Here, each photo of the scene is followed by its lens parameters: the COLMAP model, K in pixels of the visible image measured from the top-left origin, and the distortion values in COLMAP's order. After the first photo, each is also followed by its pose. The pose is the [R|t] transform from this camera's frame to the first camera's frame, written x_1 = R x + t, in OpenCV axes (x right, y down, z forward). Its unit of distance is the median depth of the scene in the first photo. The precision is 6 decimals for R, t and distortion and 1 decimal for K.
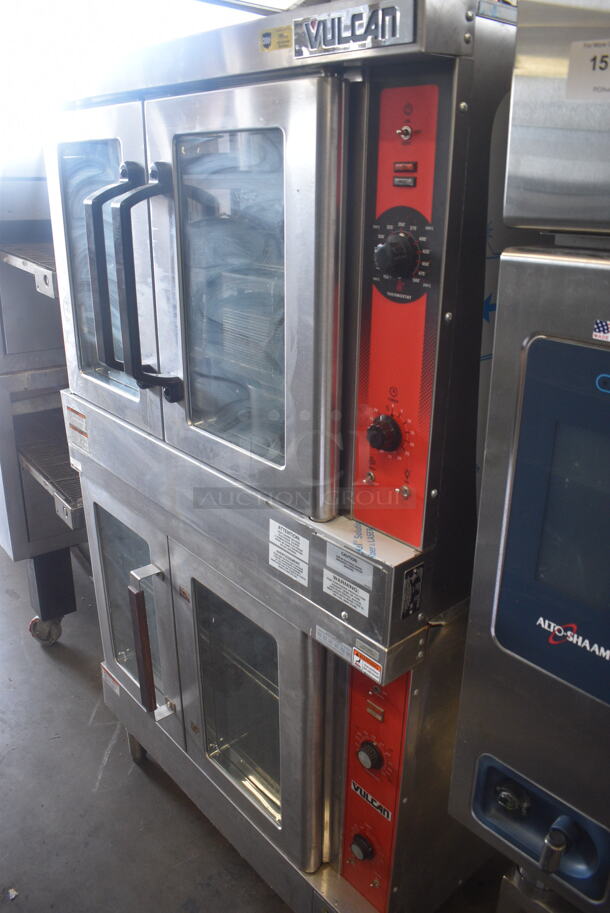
lens RADIAL K [[705.5, 0, 305.0], [0, 705.5, 456.5], [0, 0, 1]] dist [-0.105464, 0.024098]
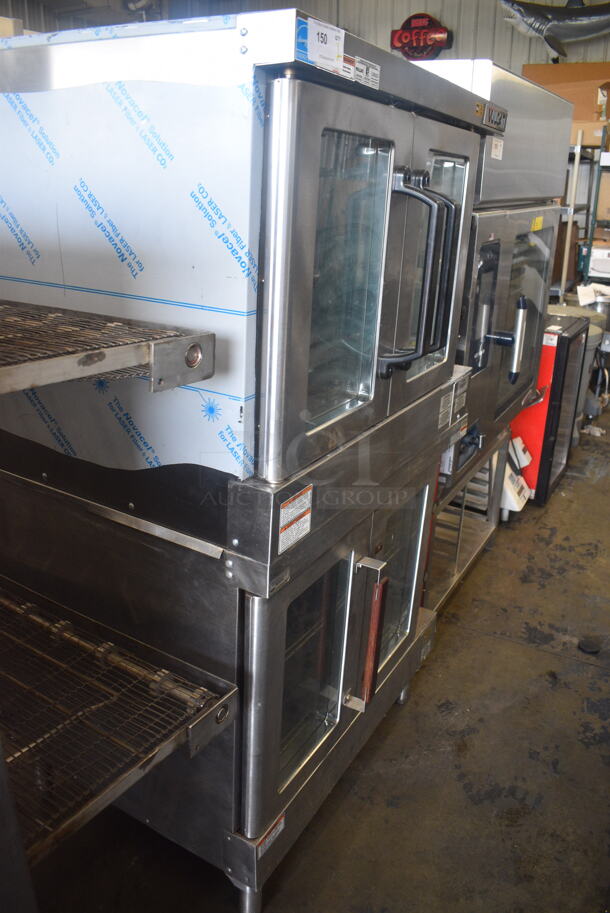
lens RADIAL K [[705.5, 0, 305.0], [0, 705.5, 456.5], [0, 0, 1]] dist [-0.105464, 0.024098]
pose [[-0.308239, -0.375445, 0.874088, -1.810462], [0.311530, 0.828325, 0.465647, -0.828563], [-0.898853, 0.415835, -0.138360, 2.023721]]
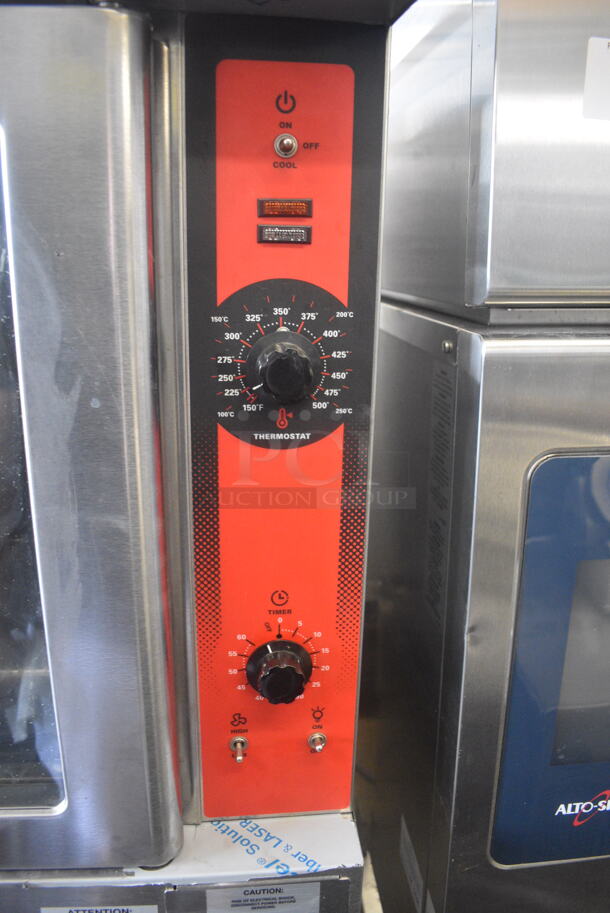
lens RADIAL K [[705.5, 0, 305.0], [0, 705.5, 456.5], [0, 0, 1]] dist [-0.105464, 0.024098]
pose [[0.587510, -0.227946, 0.776449, -0.304804], [0.291681, 0.954660, 0.059561, -0.250216], [-0.754821, 0.191483, 0.627359, 0.656288]]
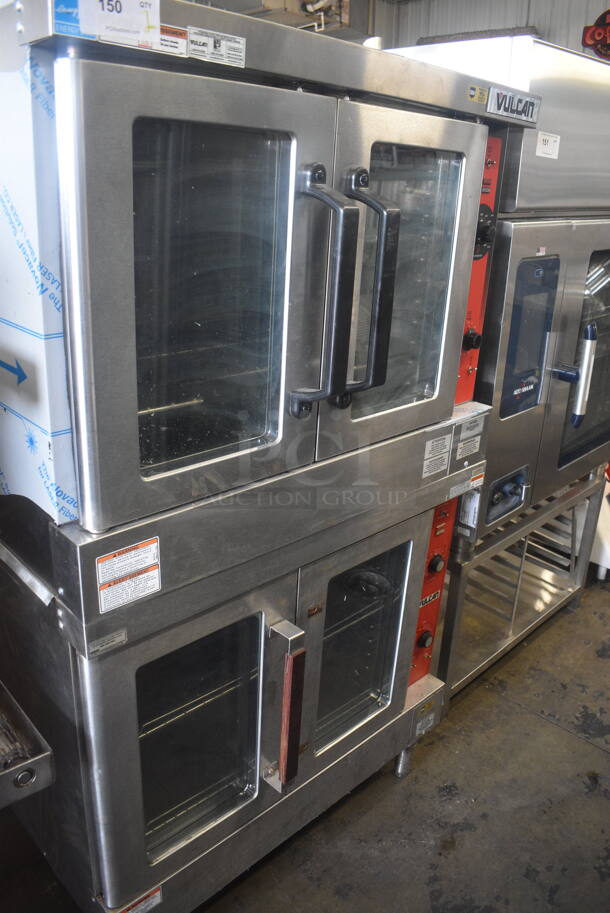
lens RADIAL K [[705.5, 0, 305.0], [0, 705.5, 456.5], [0, 0, 1]] dist [-0.105464, 0.024098]
pose [[-0.038235, -0.389889, 0.920068, -1.658194], [0.328874, 0.864536, 0.380024, -0.609128], [-0.943599, 0.317117, 0.095169, 1.434799]]
